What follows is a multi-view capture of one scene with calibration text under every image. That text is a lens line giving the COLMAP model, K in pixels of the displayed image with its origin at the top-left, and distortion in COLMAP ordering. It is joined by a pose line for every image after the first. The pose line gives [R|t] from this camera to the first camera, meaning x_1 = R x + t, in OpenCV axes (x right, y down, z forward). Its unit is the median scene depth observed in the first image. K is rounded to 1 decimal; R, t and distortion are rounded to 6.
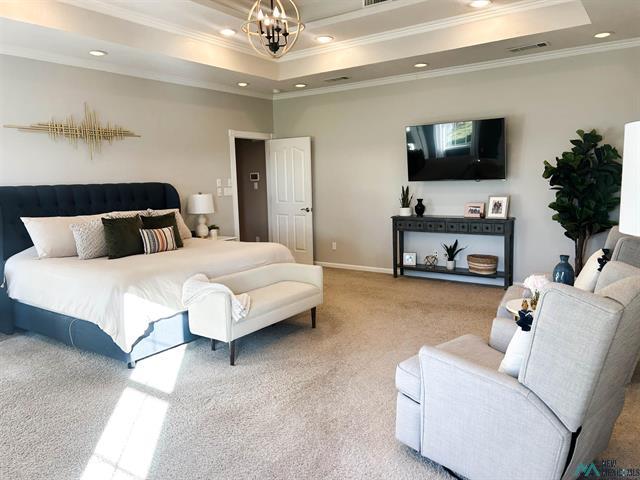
lens RADIAL K [[480.6, 0, 322.9], [0, 480.6, 240.4], [0, 0, 1]] dist [0.044875, -0.002059]
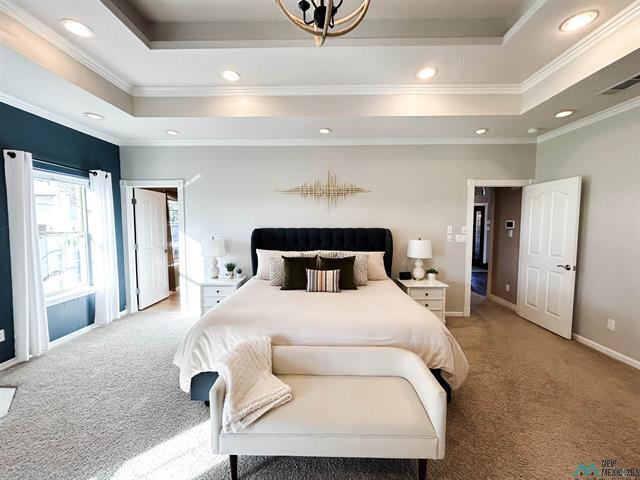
lens RADIAL K [[256.9, 0, 320.0], [0, 256.9, 238.1], [0, 0, 1]] dist [-0.000149, 0.000167]
pose [[0.556588, 0.071060, -0.827744, 0.108388], [-0.122265, 0.992493, 0.002990, -0.077238], [0.821743, 0.099540, 0.561098, 0.509109]]
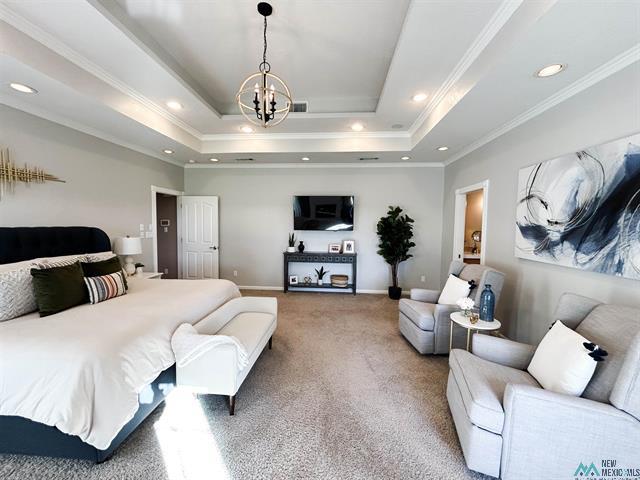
lens RADIAL K [[256.9, 0, 320.0], [0, 256.9, 238.1], [0, 0, 1]] dist [-0.000149, 0.000167]
pose [[0.859499, 0.006208, 0.511100, -0.182893], [0.034513, 0.996939, -0.070149, -0.036915], [-0.509971, 0.077933, 0.856654, 0.255458]]
